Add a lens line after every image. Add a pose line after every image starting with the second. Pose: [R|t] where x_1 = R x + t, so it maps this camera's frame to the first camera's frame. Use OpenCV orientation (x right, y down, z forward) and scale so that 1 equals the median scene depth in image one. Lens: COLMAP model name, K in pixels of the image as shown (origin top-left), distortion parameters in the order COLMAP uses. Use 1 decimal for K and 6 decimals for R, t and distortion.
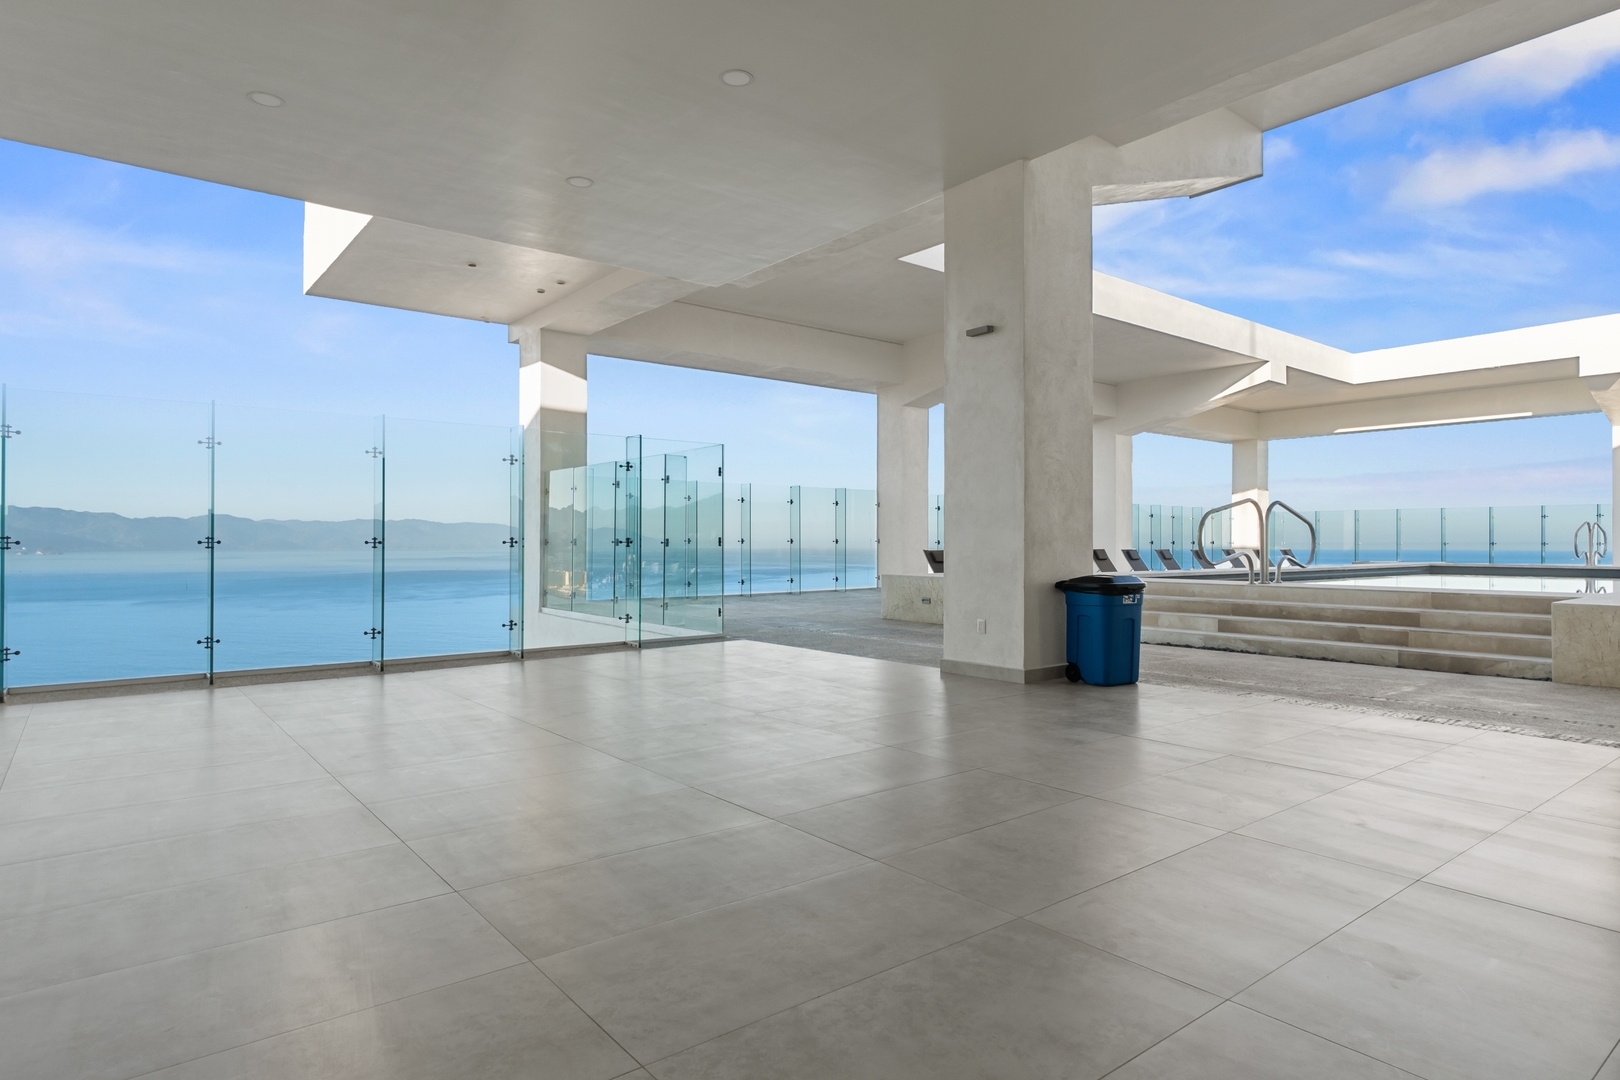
lens RADIAL K [[936.1, 0, 794.1], [0, 936.1, 537.8], [0, 0, 1]] dist [0.003419, 0.004081]
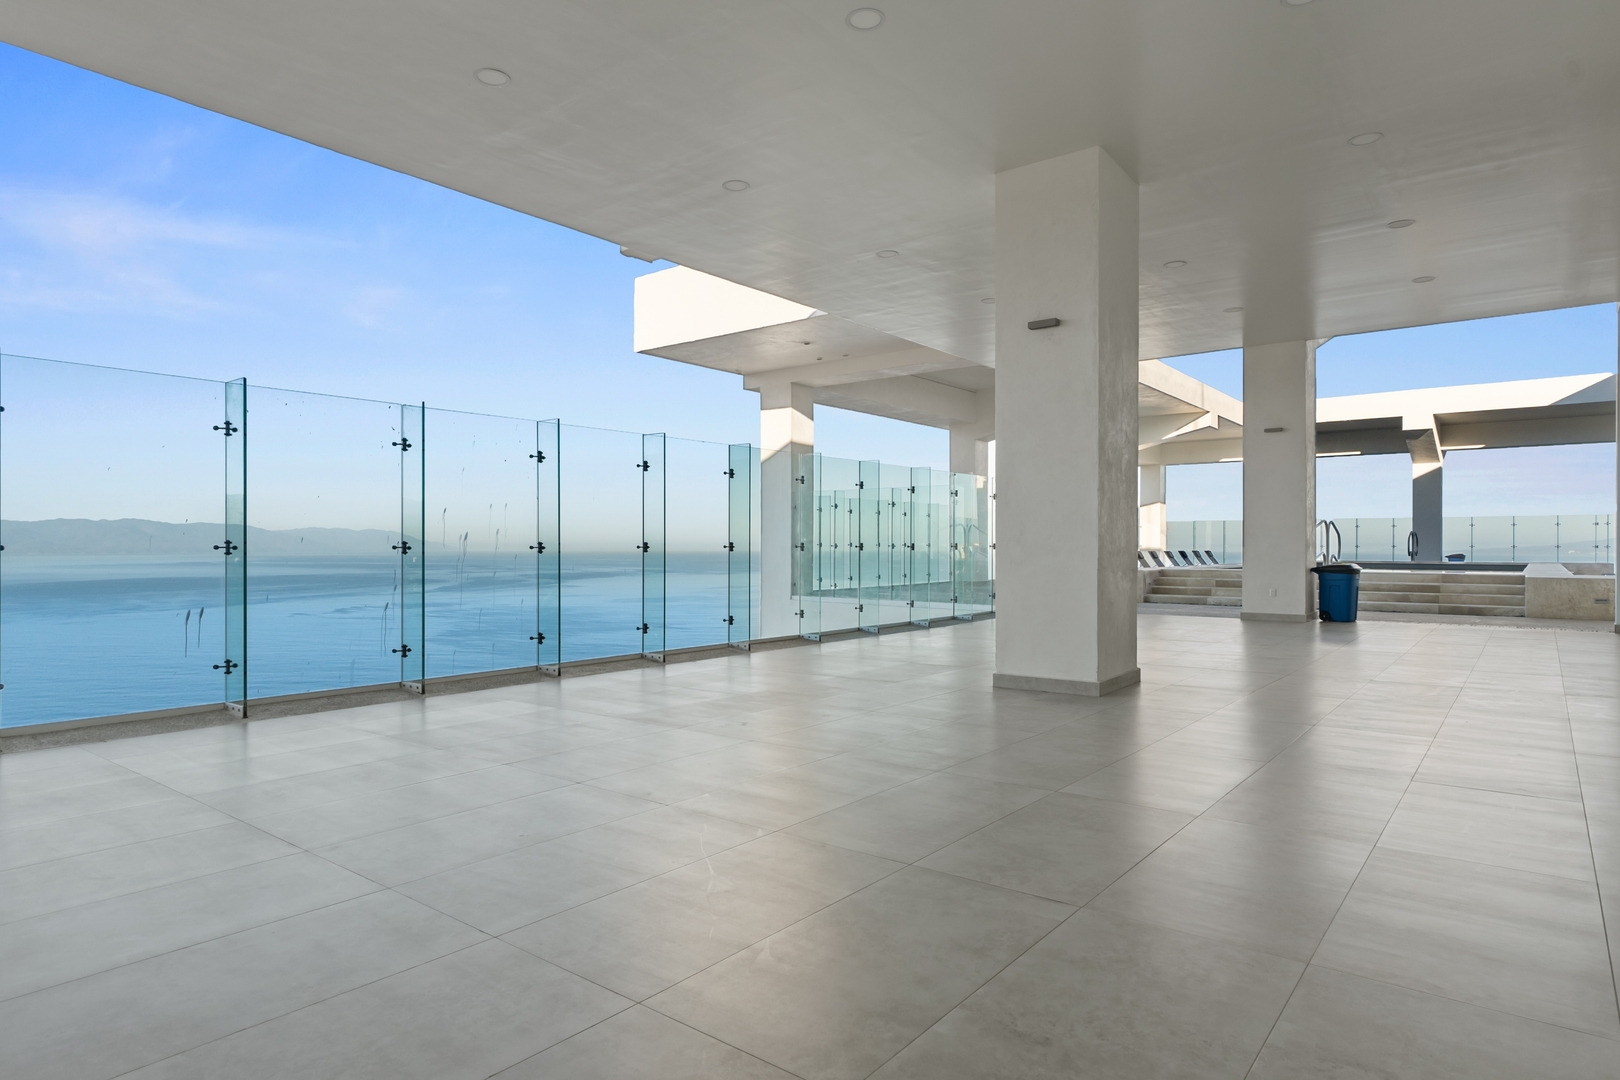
lens RADIAL K [[936.1, 0, 820.8], [0, 936.1, 544.1], [0, 0, 1]] dist [0.003419, 0.004081]
pose [[0.973032, 0.000181, 0.230672, -0.445219], [-0.000905, 0.999995, 0.003031, -0.001580], [-0.230670, -0.003158, 0.973027, -0.233957]]
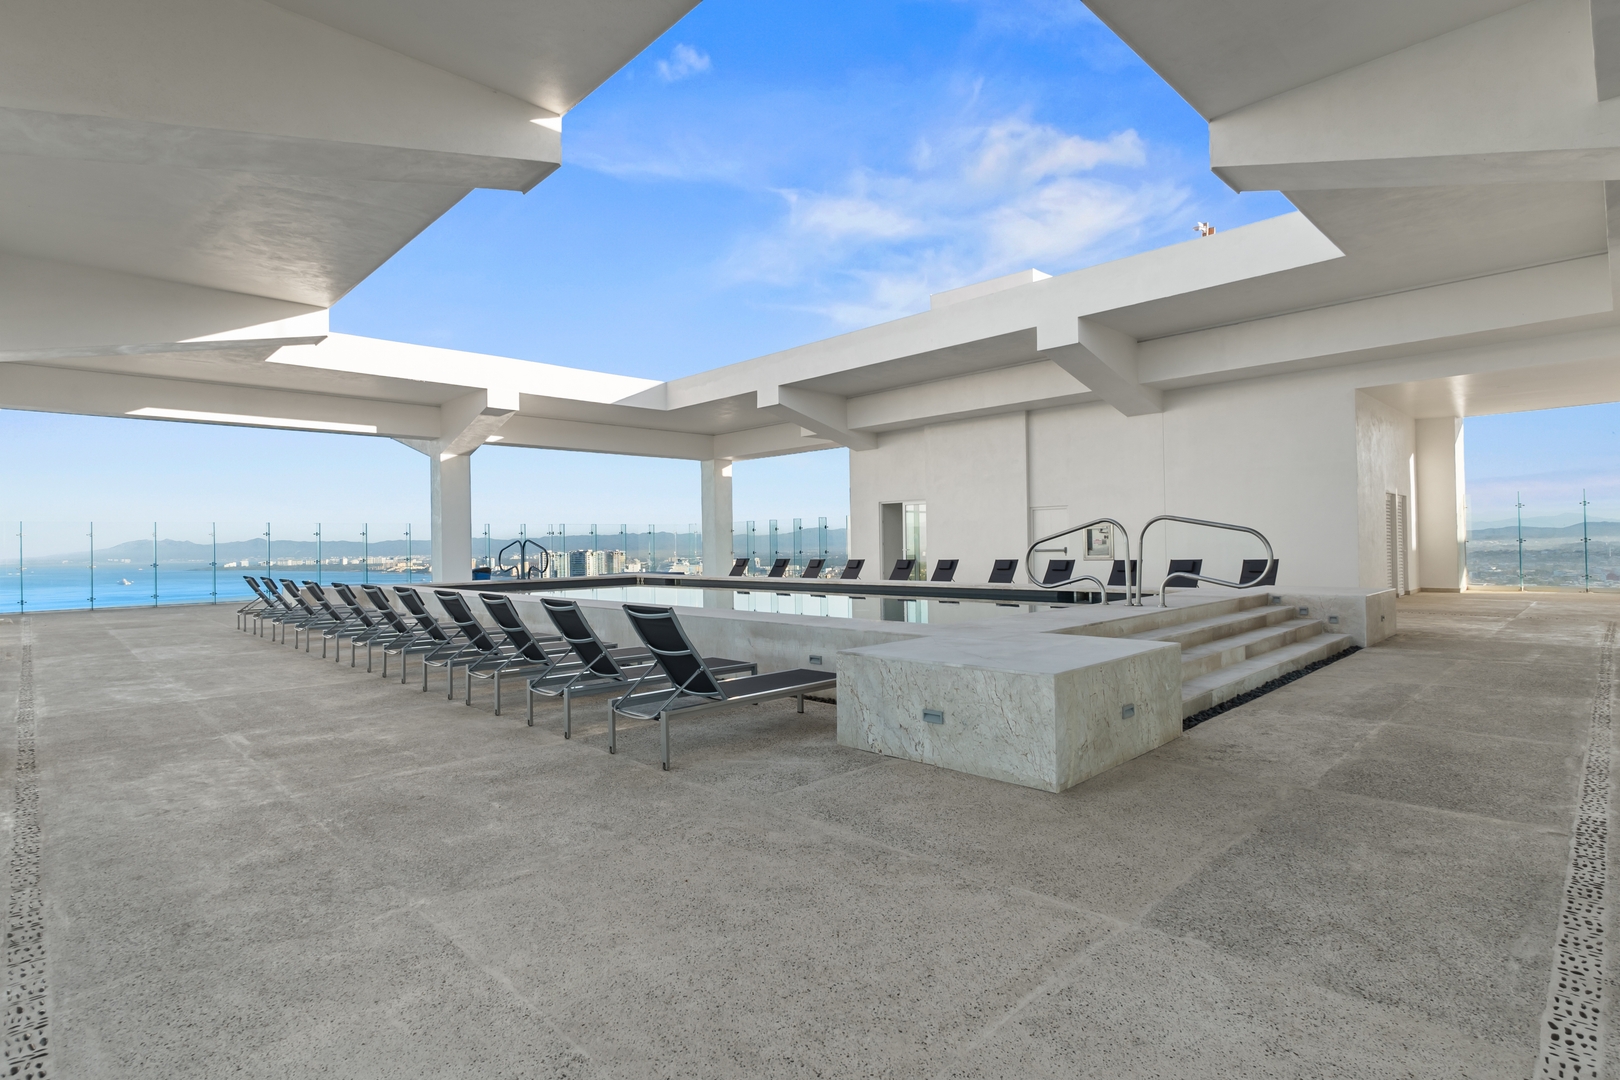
lens RADIAL K [[805.6, 0, 808.1], [0, 805.6, 538.3], [0, 0, 1]] dist [-0.003872, 0.000154]
pose [[-0.110712, 0.008359, 0.993817, -0.168583], [0.011879, 0.999904, -0.007086, -0.009883], [-0.993782, 0.011021, -0.110800, 0.907189]]
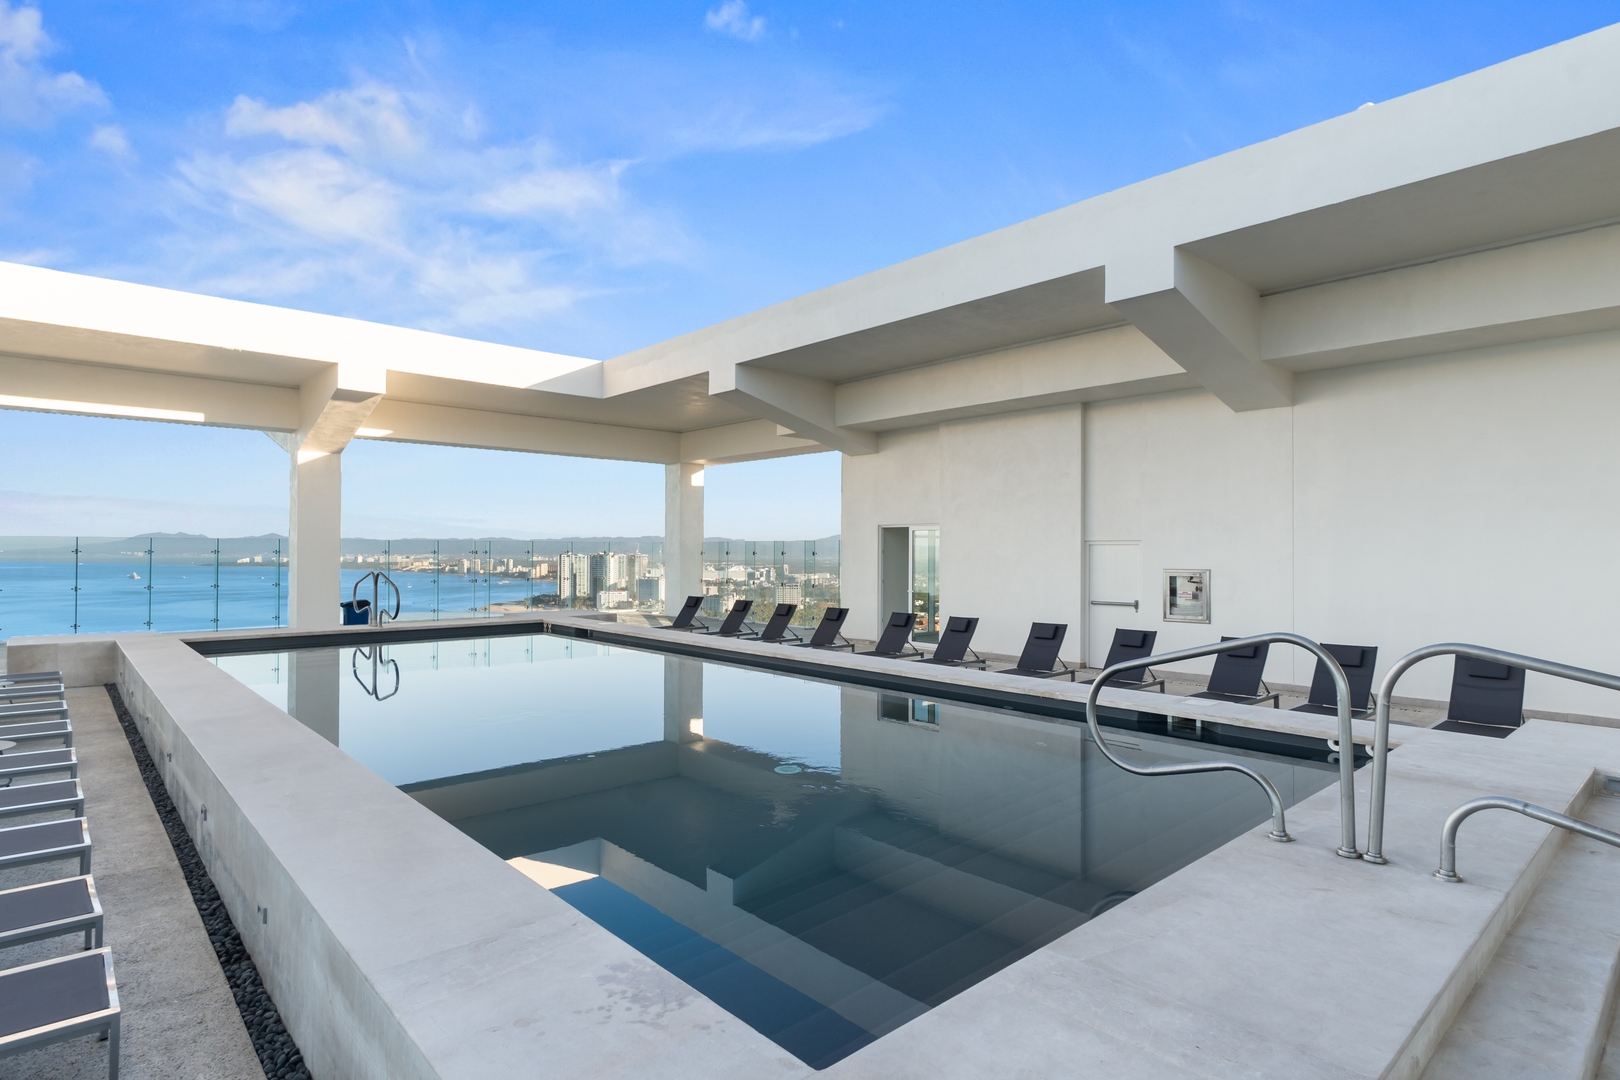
lens RADIAL K [[842.7, 0, 806.6], [0, 842.7, 539.9], [0, 0, 1]] dist [-0.003702, 0.000135]
pose [[-0.068895, 0.011035, 0.997563, 0.113963], [-0.008922, 0.999892, -0.011677, -0.046549], [-0.997584, -0.009705, -0.068789, 0.801725]]
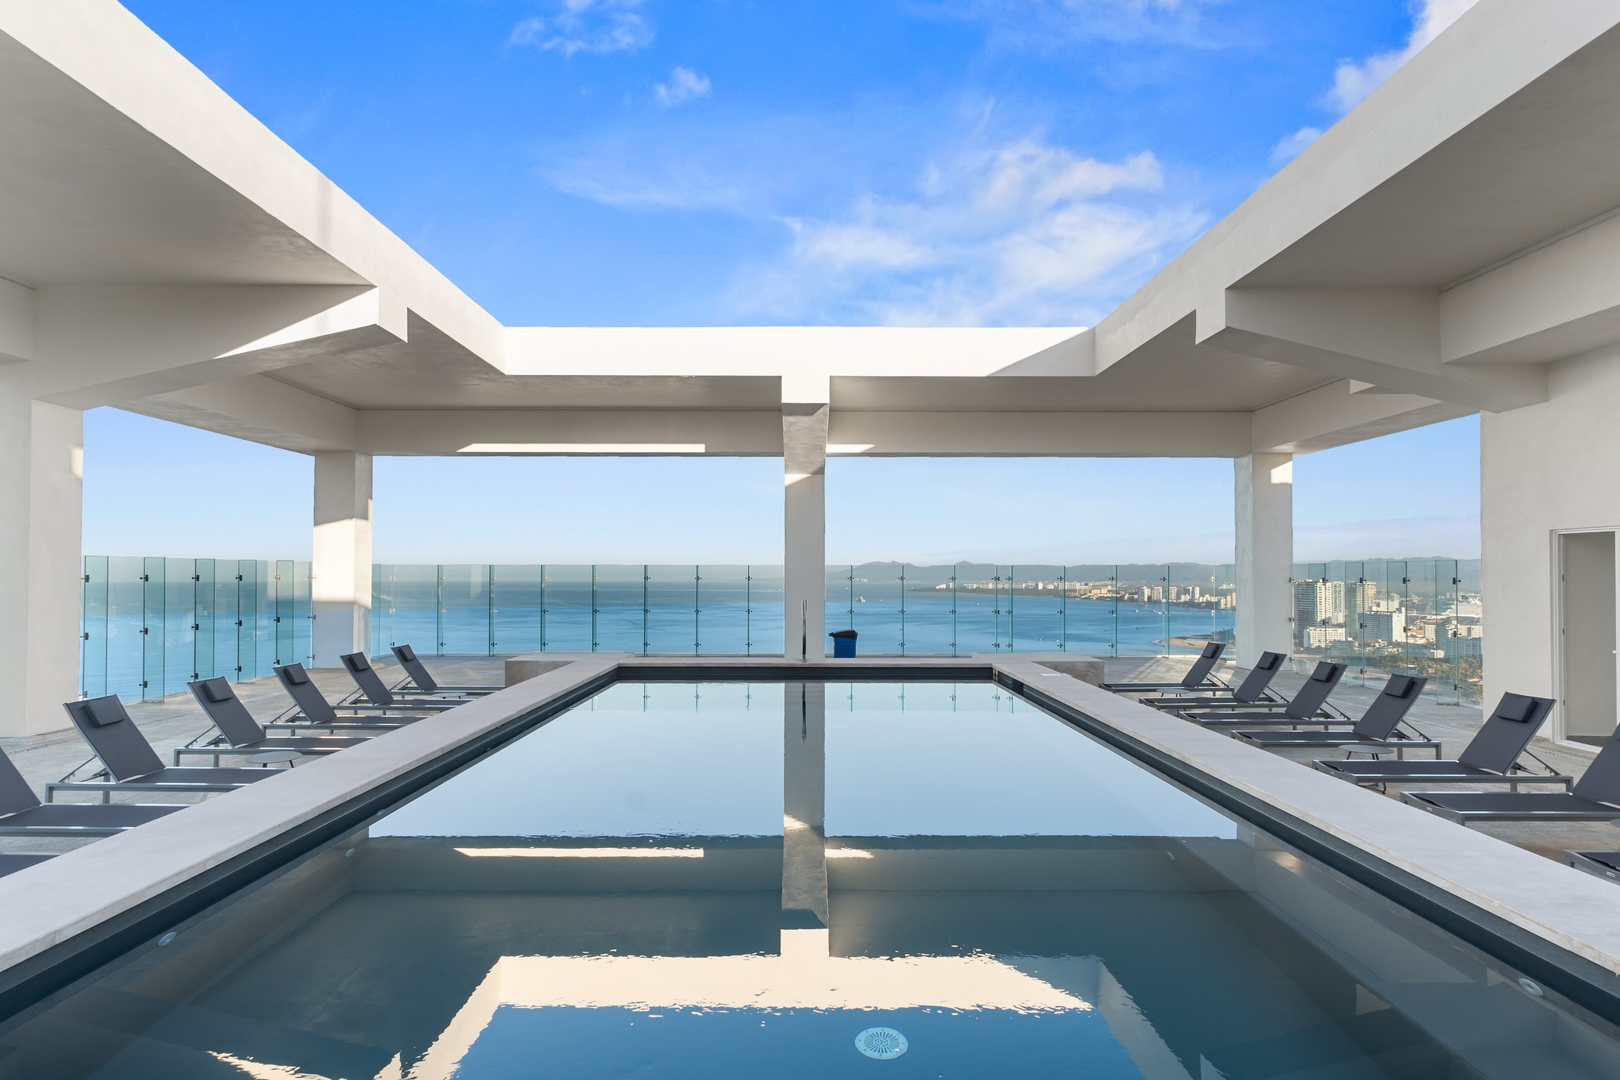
lens RADIAL K [[936.1, 0, 816.3], [0, 936.1, 559.9], [0, 0, 1]] dist [0.003419, 0.004081]
pose [[0.614545, 0.012710, 0.788779, 0.328843], [-0.005212, 0.999914, -0.012051, -0.047174], [-0.788864, 0.003294, 0.614559, 0.643632]]
